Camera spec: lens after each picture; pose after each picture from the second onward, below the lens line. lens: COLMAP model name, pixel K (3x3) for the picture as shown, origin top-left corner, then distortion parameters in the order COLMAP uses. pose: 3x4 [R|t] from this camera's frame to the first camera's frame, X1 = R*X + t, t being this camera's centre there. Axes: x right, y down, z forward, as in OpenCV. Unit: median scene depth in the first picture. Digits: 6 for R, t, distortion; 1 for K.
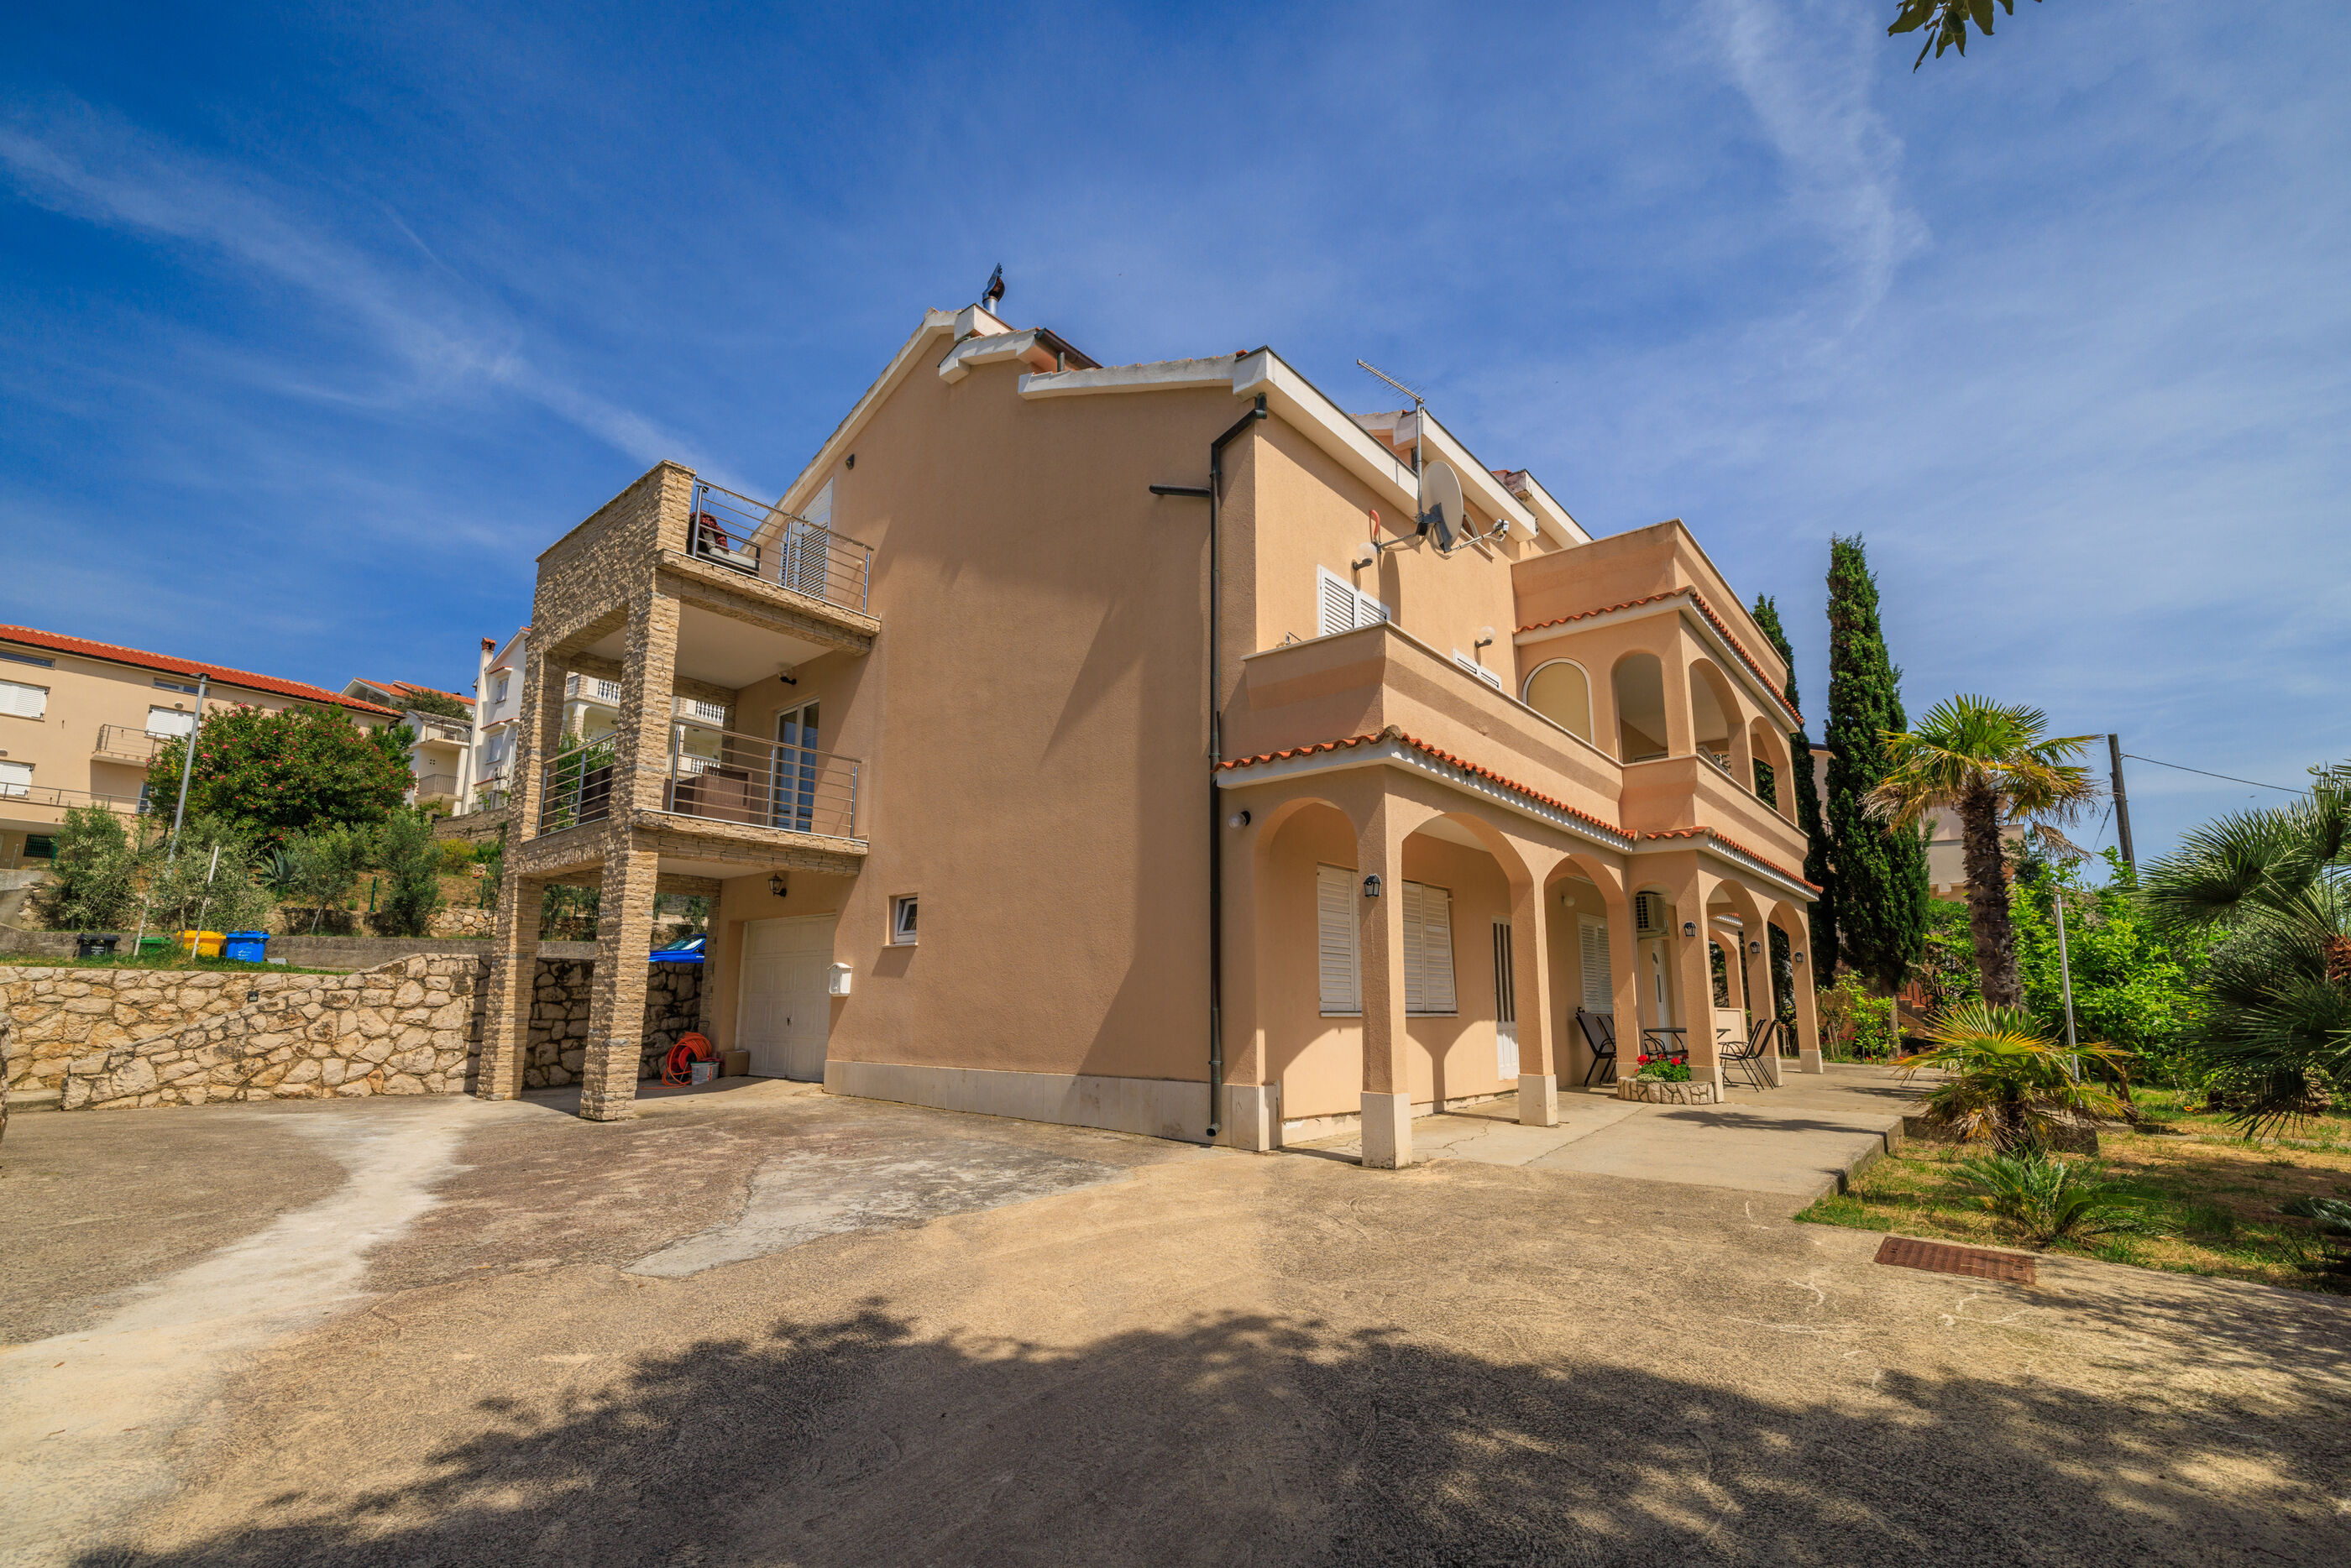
lens RADIAL K [[1013.4, 0, 1175.0], [0, 1013.4, 845.6], [0, 0, 1]] dist [0.000351, 0.000387]
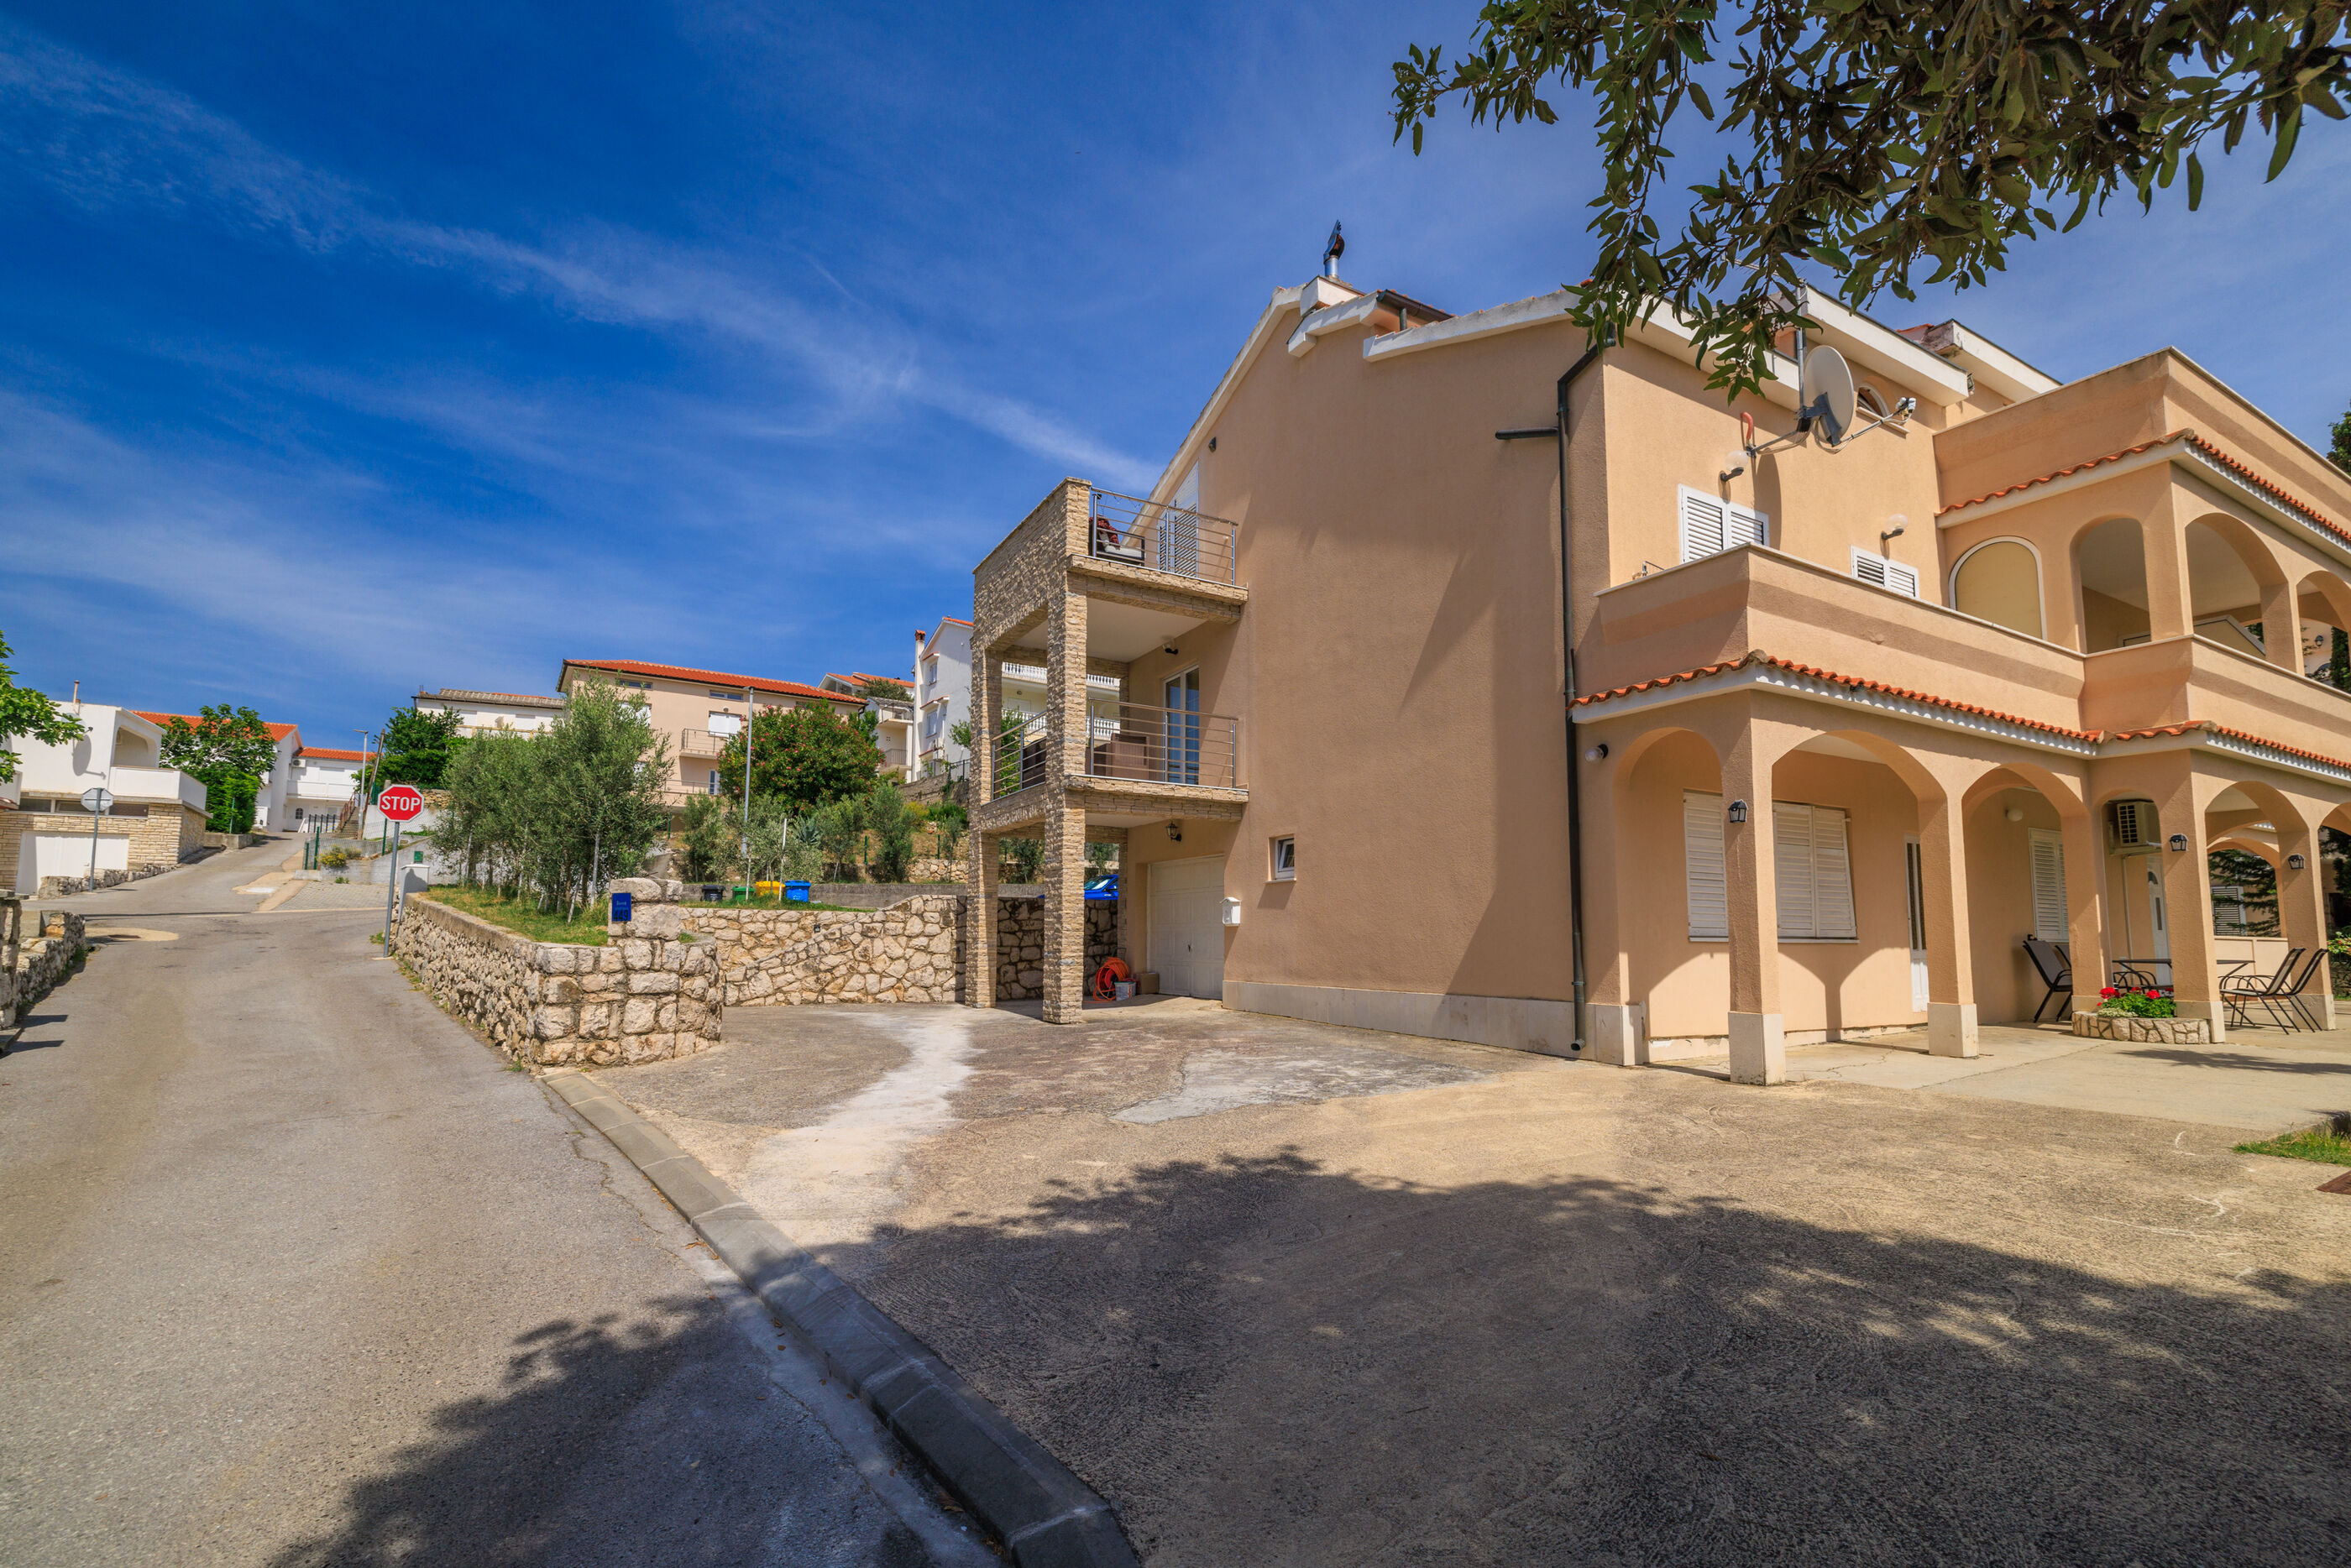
lens RADIAL K [[1013.4, 0, 1175.0], [0, 1013.4, 845.6], [0, 0, 1]] dist [0.000351, 0.000387]
pose [[0.936996, -0.032913, -0.347786, 0.014347], [0.054935, 0.997048, 0.053646, -0.008875], [0.344994, -0.069371, 0.936038, -0.108293]]
